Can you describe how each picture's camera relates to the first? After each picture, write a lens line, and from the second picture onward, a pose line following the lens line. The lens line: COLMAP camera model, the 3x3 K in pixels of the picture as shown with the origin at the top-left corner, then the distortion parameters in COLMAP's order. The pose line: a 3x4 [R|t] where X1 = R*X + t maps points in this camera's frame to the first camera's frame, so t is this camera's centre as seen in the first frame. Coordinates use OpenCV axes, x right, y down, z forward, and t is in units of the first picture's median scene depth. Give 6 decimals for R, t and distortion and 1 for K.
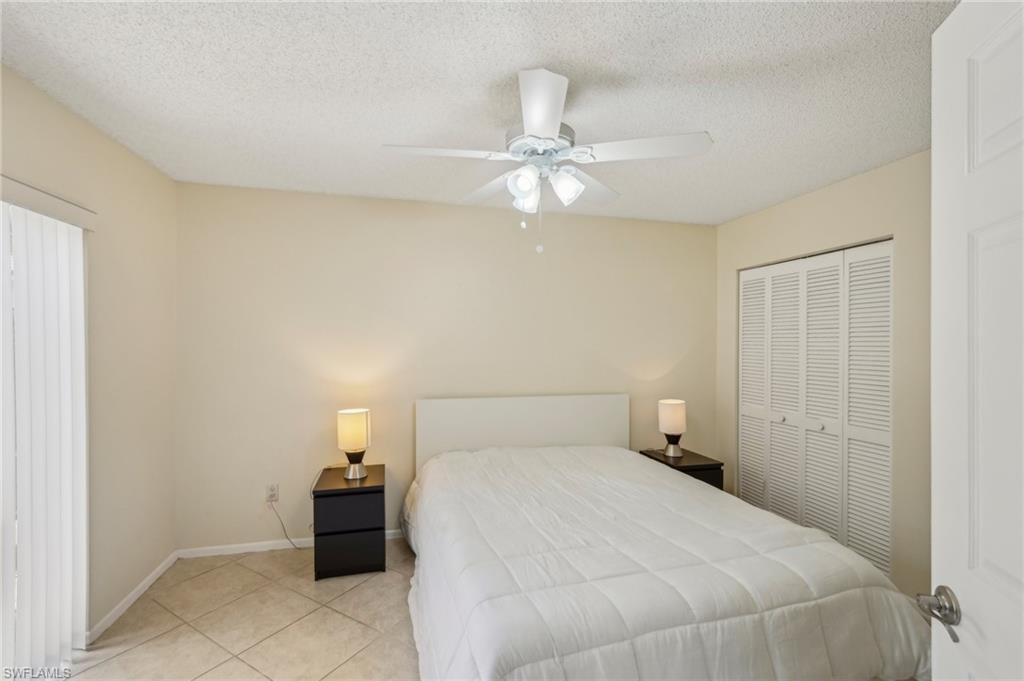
lens RADIAL K [[447.3, 0, 514.6], [0, 447.3, 342.2], [0, 0, 1]] dist [-0.004841, 0.002046]
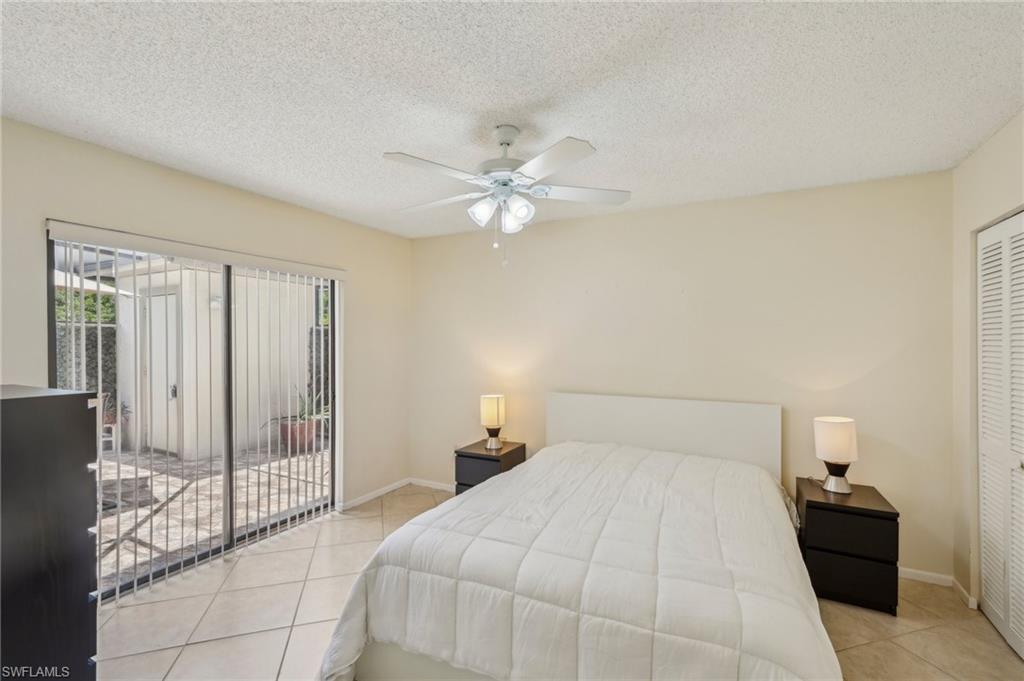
lens RADIAL K [[447.3, 0, 511.5], [0, 447.3, 343.4], [0, 0, 1]] dist [-0.004841, 0.002046]
pose [[0.747309, -0.000631, -0.664476, 0.548508], [0.000323, 1.000000, -0.000587, 0.002825], [0.664476, 0.000224, 0.747309, 0.077377]]
